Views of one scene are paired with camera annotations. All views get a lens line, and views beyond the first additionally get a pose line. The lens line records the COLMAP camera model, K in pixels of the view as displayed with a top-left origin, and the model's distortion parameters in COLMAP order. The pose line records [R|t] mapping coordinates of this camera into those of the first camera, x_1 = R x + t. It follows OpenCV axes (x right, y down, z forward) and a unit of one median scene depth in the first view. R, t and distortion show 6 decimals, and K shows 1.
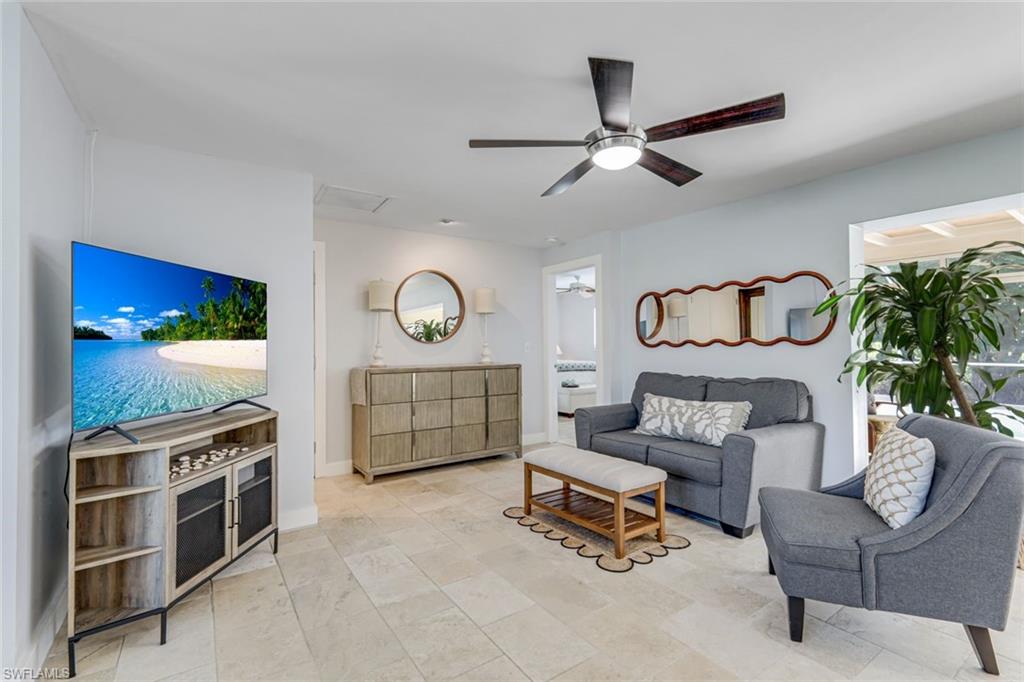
lens RADIAL K [[464.8, 0, 518.9], [0, 464.8, 335.8], [0, 0, 1]] dist [0.002930, 0.000111]
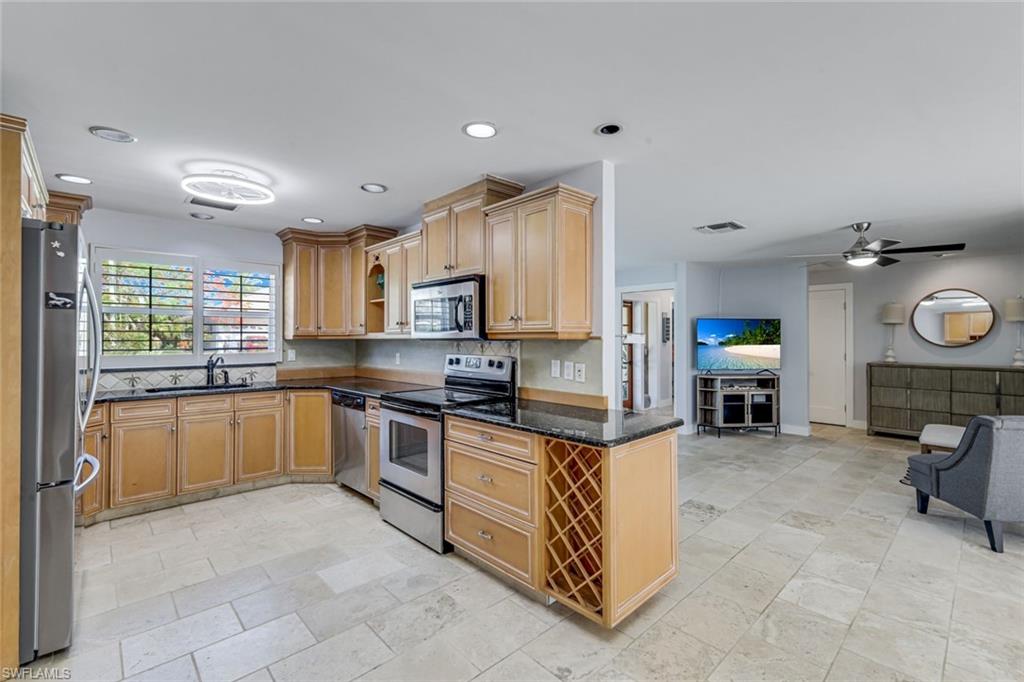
lens RADIAL K [[445.2, 0, 509.4], [0, 445.2, 335.1], [0, 0, 1]] dist [0.002751, 0.000017]
pose [[0.150496, 0.003222, -0.988605, 1.499334], [0.014227, 0.999884, 0.005424, -0.072739], [0.988508, -0.014881, 0.150432, -0.654365]]
